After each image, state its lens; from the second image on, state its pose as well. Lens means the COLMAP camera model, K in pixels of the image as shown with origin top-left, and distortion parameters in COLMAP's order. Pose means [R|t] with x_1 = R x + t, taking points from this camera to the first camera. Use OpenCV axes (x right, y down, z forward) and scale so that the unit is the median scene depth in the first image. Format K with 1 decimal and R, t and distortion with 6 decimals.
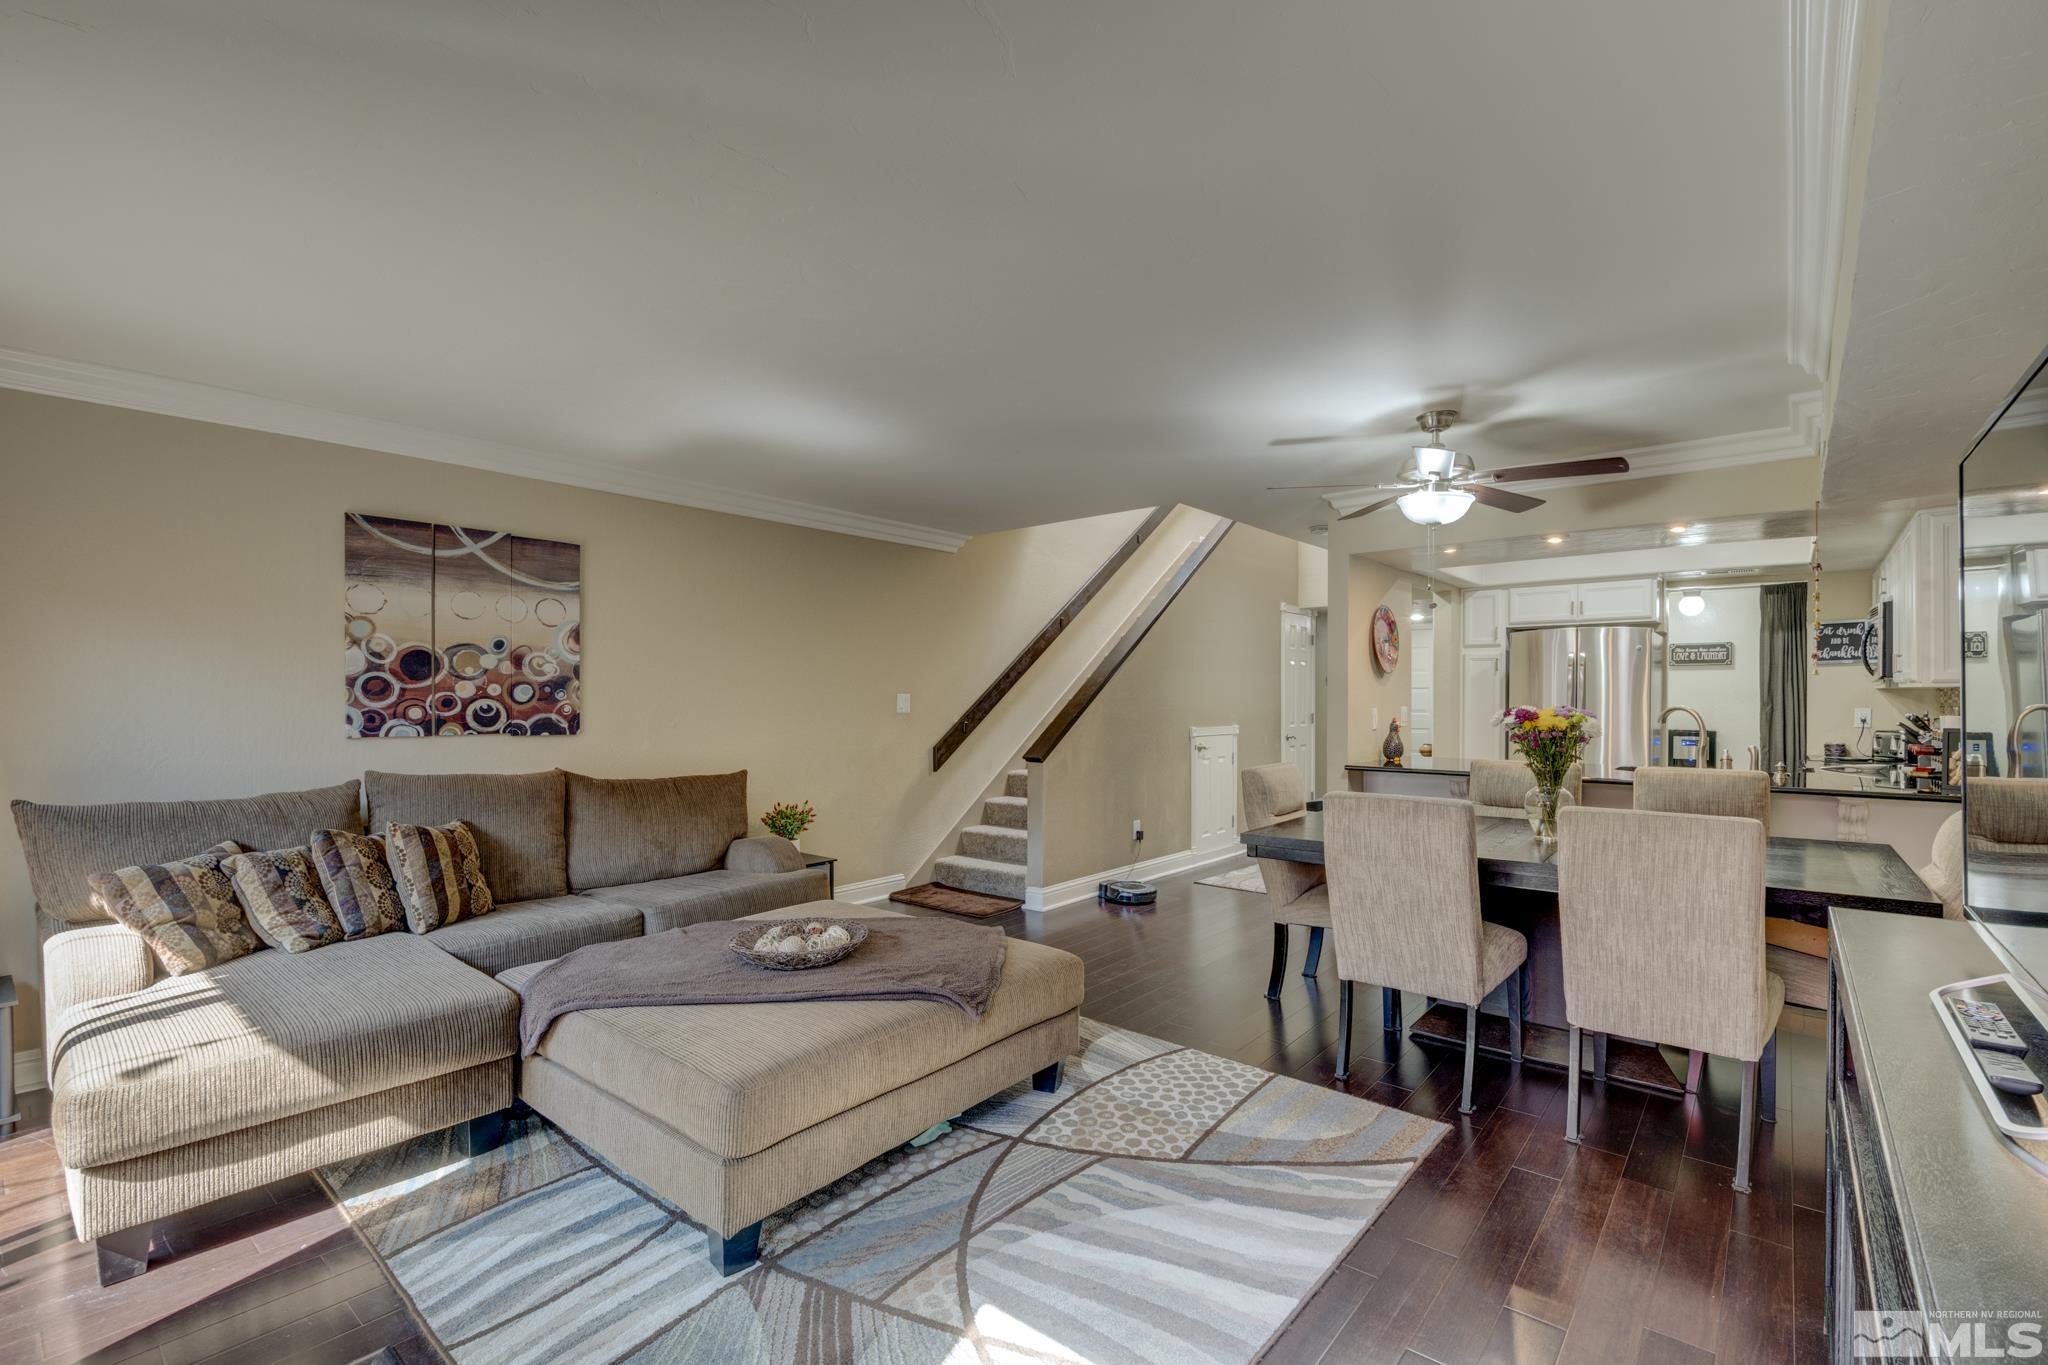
lens RADIAL K [[913.4, 0, 1033.3], [0, 913.4, 717.9], [0, 0, 1]] dist [-0.000221, -0.002732]
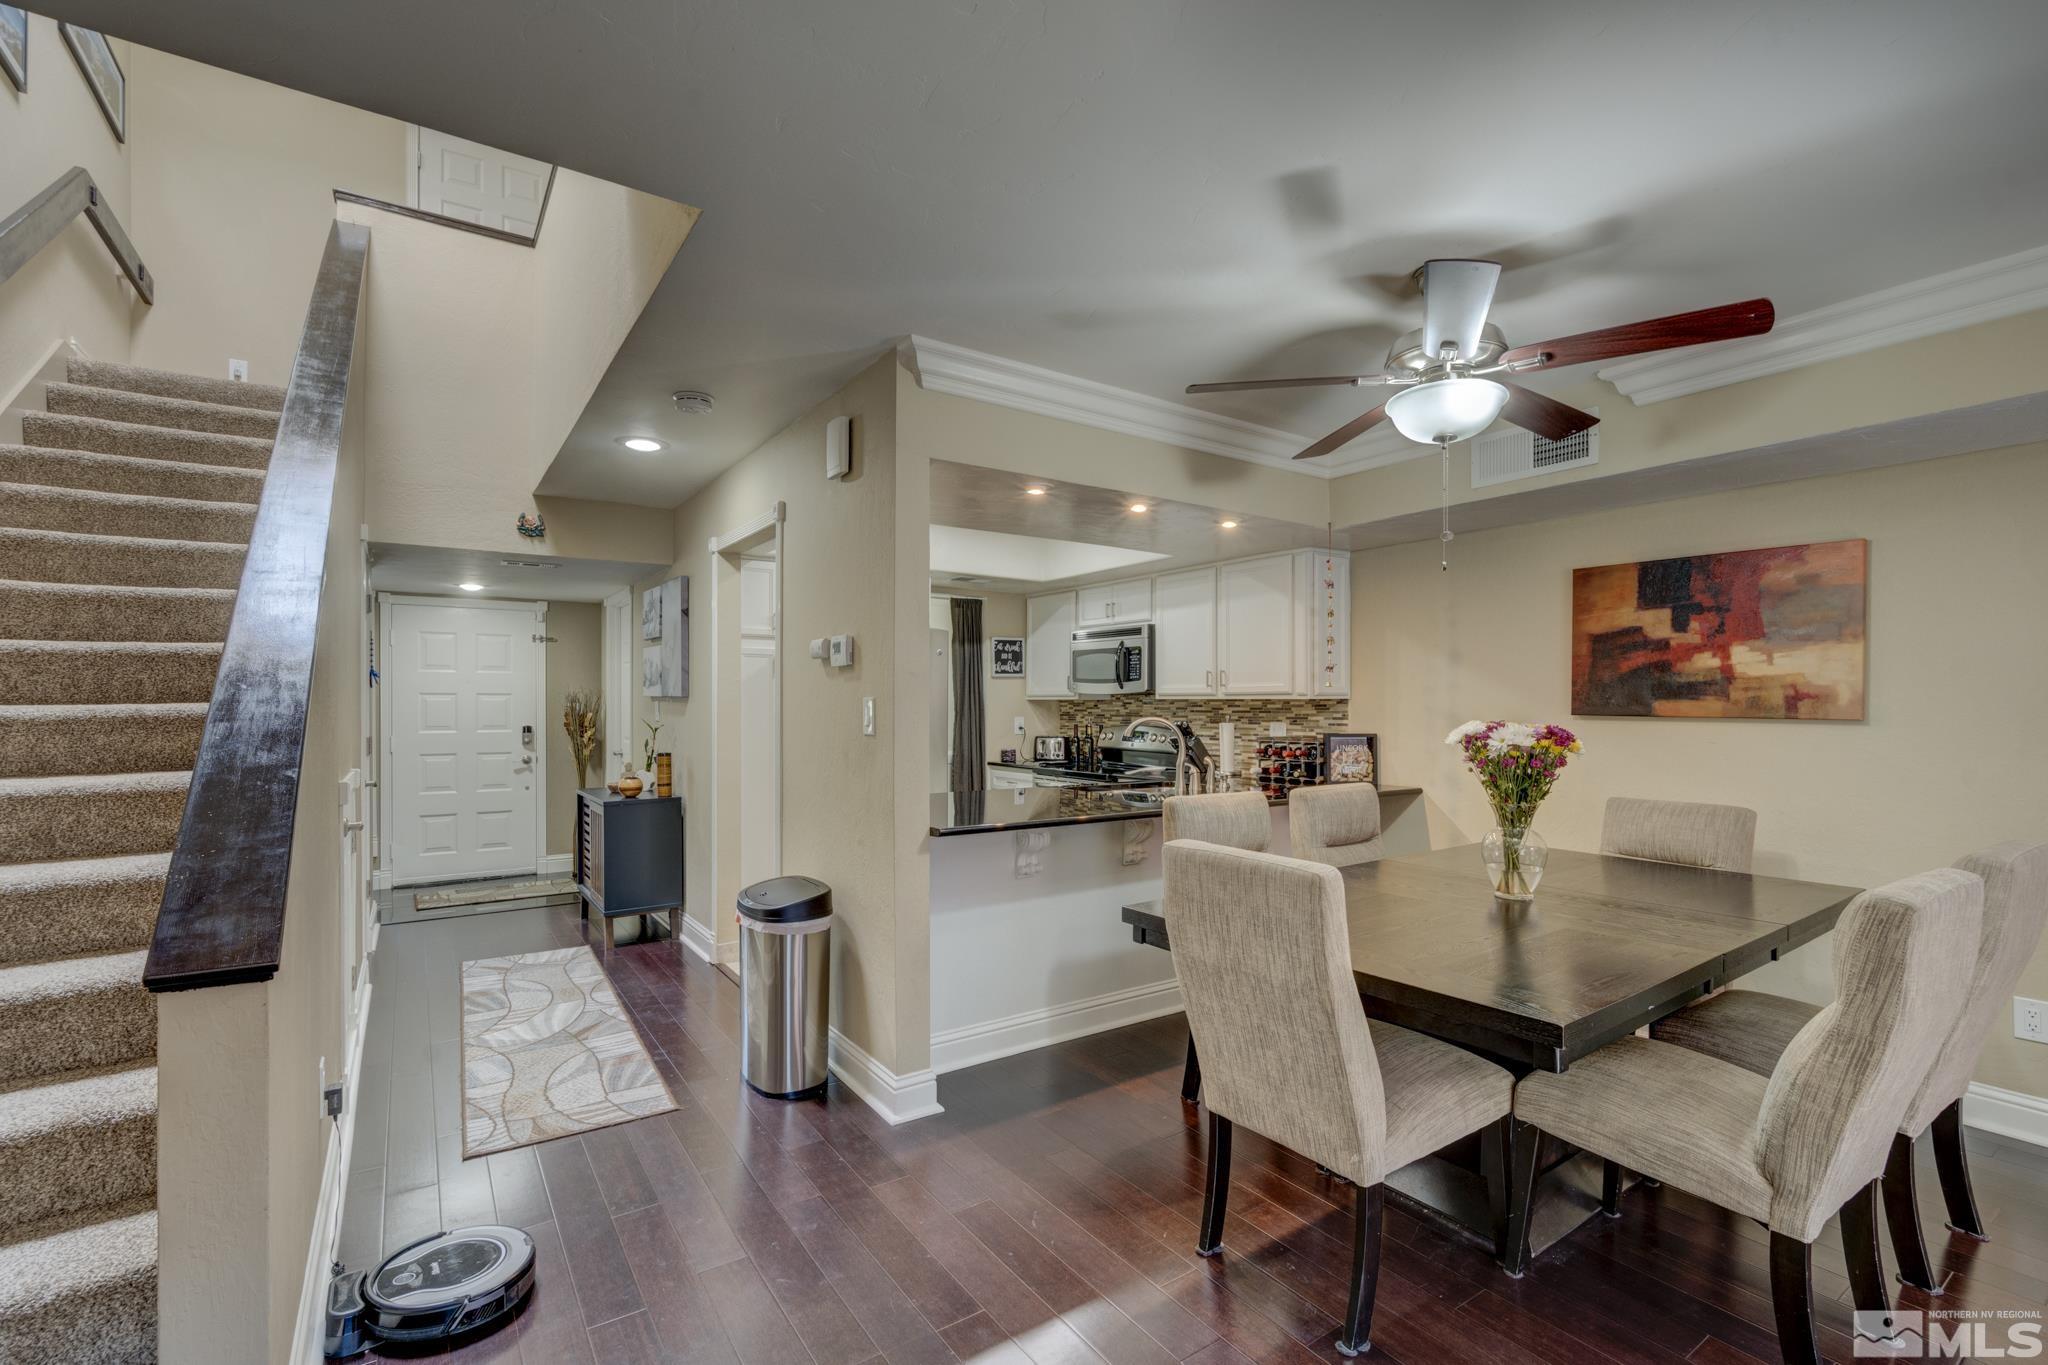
lens RADIAL K [[913.4, 0, 1016.3], [0, 913.4, 708.2], [0, 0, 1]] dist [-0.000221, -0.002732]
pose [[0.293001, -0.000204, 0.956112, -0.156264], [0.022125, 0.999734, -0.006567, -0.014648], [-0.955856, 0.023078, 0.292927, 0.667849]]
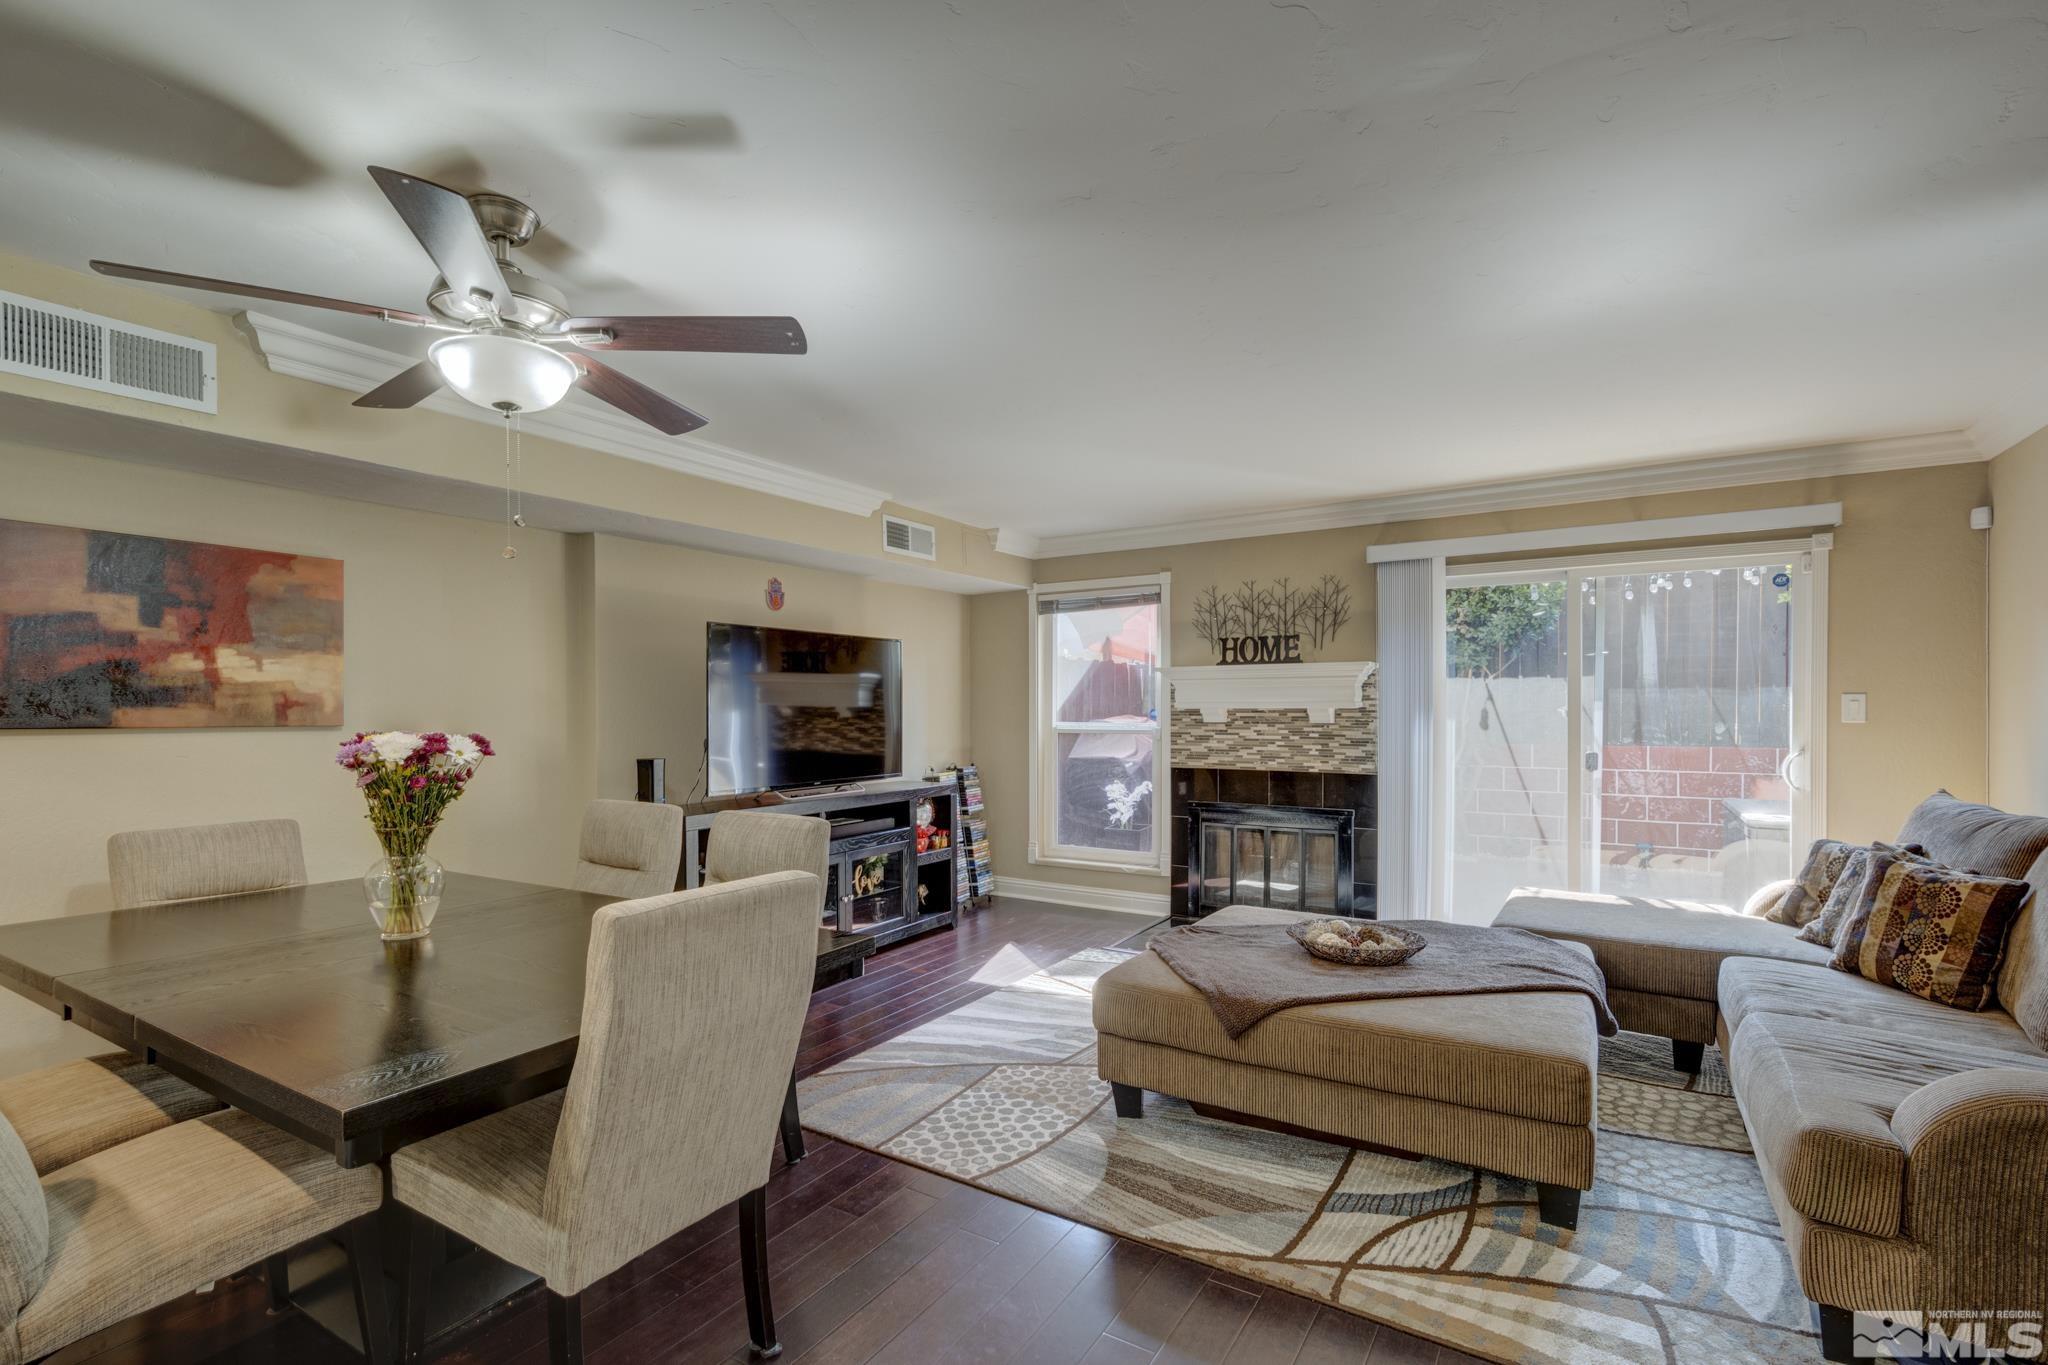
lens RADIAL K [[913.4, 0, 1018.3], [0, 913.4, 714.5], [0, 0, 1]] dist [-0.000221, -0.002732]
pose [[-0.992807, 0.010474, -0.119265, 0.121307], [0.006969, 0.999533, 0.029769, -0.021698], [0.119521, 0.028724, -0.992416, 0.965769]]
